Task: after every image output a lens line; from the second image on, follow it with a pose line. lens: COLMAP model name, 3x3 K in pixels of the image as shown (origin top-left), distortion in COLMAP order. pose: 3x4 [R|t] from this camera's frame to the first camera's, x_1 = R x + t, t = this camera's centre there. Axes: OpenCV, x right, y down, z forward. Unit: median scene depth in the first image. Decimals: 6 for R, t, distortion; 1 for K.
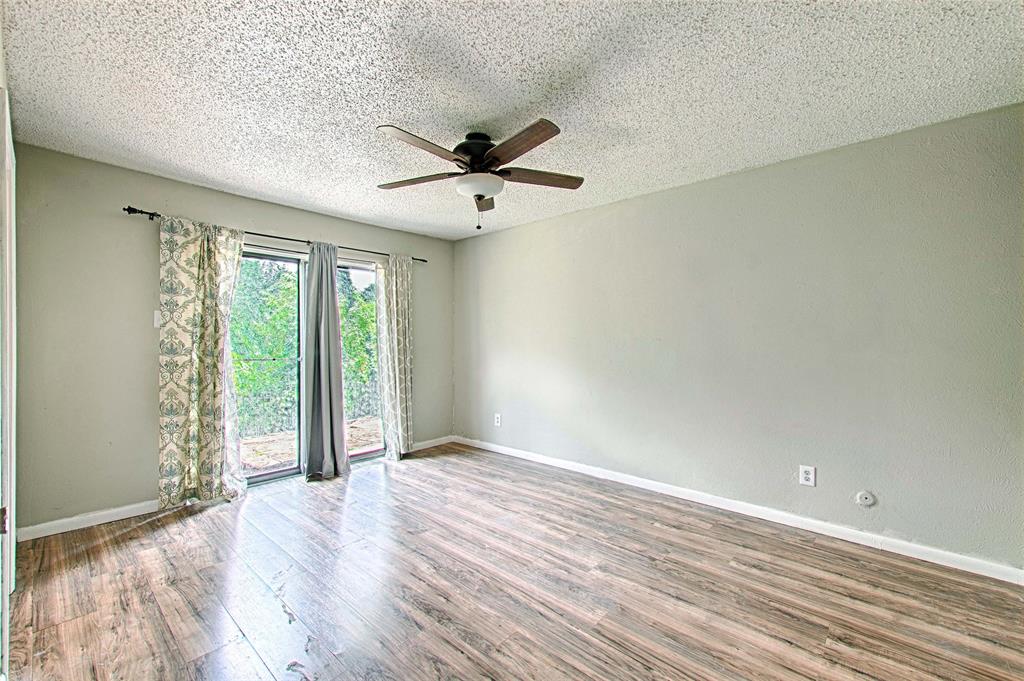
lens RADIAL K [[417.6, 0, 514.3], [0, 417.6, 340.5], [0, 0, 1]] dist [0.001336, 0.000095]
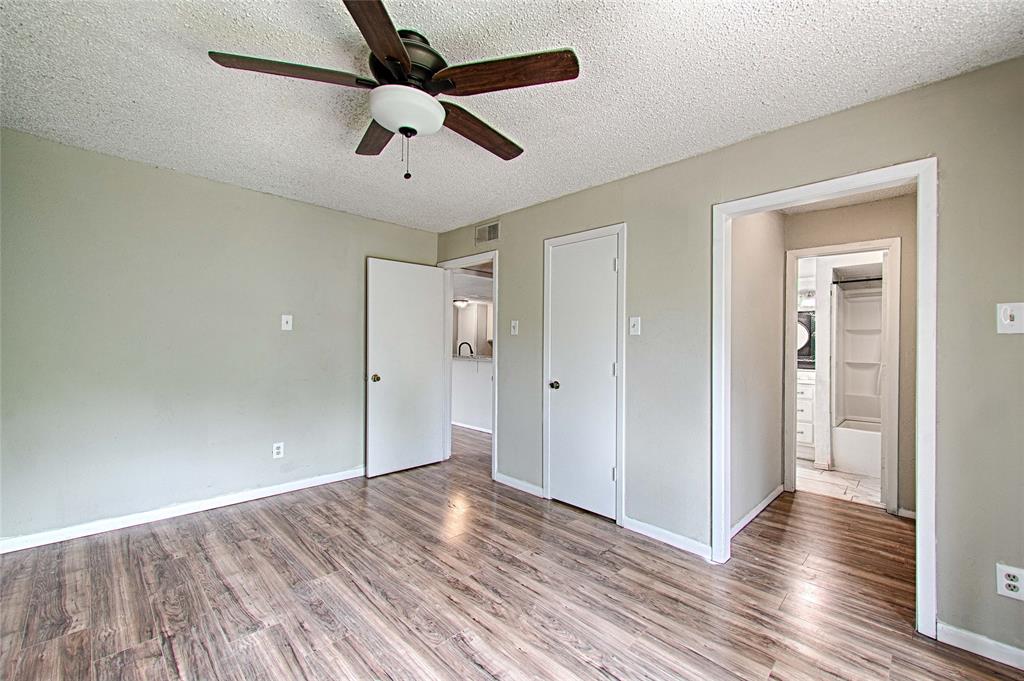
lens RADIAL K [[417.6, 0, 510.4], [0, 417.6, 341.8], [0, 0, 1]] dist [0.001336, 0.000095]
pose [[-0.998177, -0.021201, 0.056503, -0.343651], [-0.021394, 0.999767, -0.002811, -0.010190], [-0.056430, -0.004015, -0.998398, 1.959014]]
